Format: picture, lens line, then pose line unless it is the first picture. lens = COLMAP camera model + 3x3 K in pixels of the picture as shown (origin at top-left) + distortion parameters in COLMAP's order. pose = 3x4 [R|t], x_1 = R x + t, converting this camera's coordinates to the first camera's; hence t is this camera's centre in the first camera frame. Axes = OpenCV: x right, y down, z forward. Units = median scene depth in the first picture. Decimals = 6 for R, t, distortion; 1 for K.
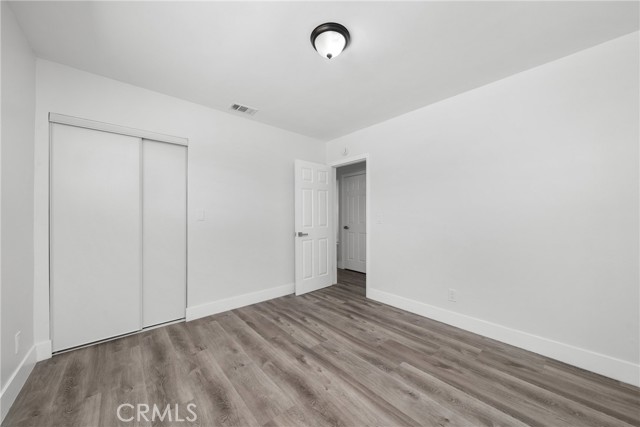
lens RADIAL K [[221.8, 0, 320.2], [0, 221.8, 214.6], [0, 0, 1]] dist [0.001213, 0.000069]
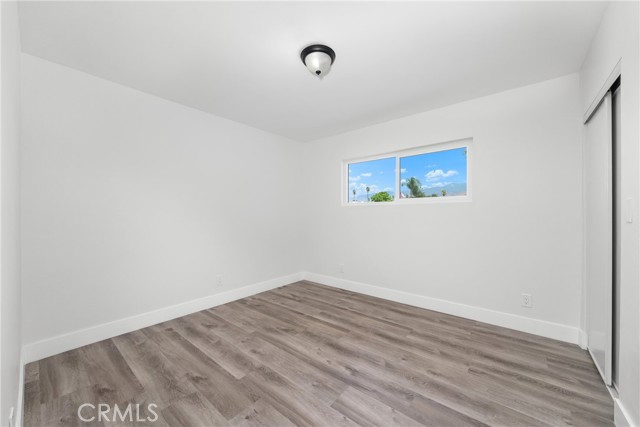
lens RADIAL K [[244.2, 0, 318.4], [0, 244.2, 217.0], [0, 0, 1]] dist [0.000109, -0.000008]
pose [[-0.989059, 0.002219, -0.147501, 0.202732], [0.004056, 0.999918, -0.012150, 0.028075], [0.147462, -0.012616, -0.988987, 2.019036]]
